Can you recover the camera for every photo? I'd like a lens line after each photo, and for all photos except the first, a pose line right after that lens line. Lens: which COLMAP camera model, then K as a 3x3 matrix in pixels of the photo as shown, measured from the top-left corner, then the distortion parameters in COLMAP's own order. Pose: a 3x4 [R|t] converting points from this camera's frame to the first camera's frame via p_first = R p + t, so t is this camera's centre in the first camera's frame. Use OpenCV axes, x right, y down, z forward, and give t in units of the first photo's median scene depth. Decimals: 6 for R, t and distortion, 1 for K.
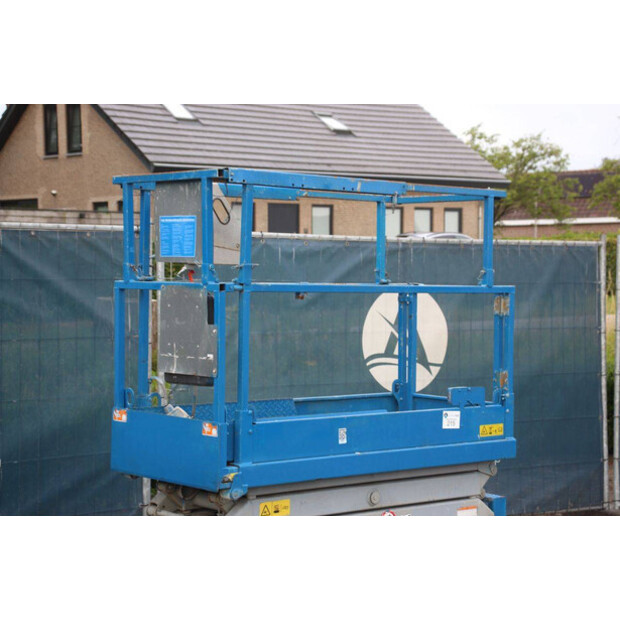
lens RADIAL K [[1339.9, 0, 310.0], [0, 1339.9, 310.0], [0, 0, 1]] dist [0.324213, 0.090332]
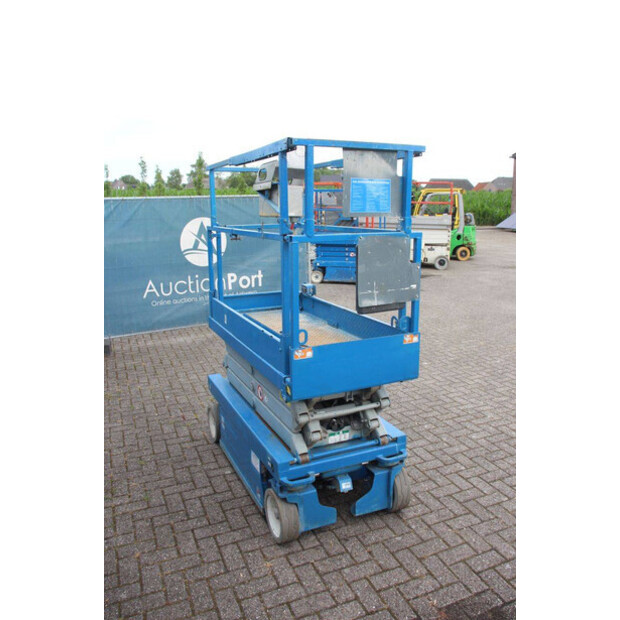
lens RADIAL K [[511.5, 0, 310.0], [0, 511.5, 310.0], [0, 0, 1]] dist [-0.190666, 0.166818]
pose [[0.273334, -0.208090, 0.939142, -0.507108], [0.036217, 0.977855, 0.206127, -0.044437], [-0.961237, -0.022328, 0.274818, 0.824999]]
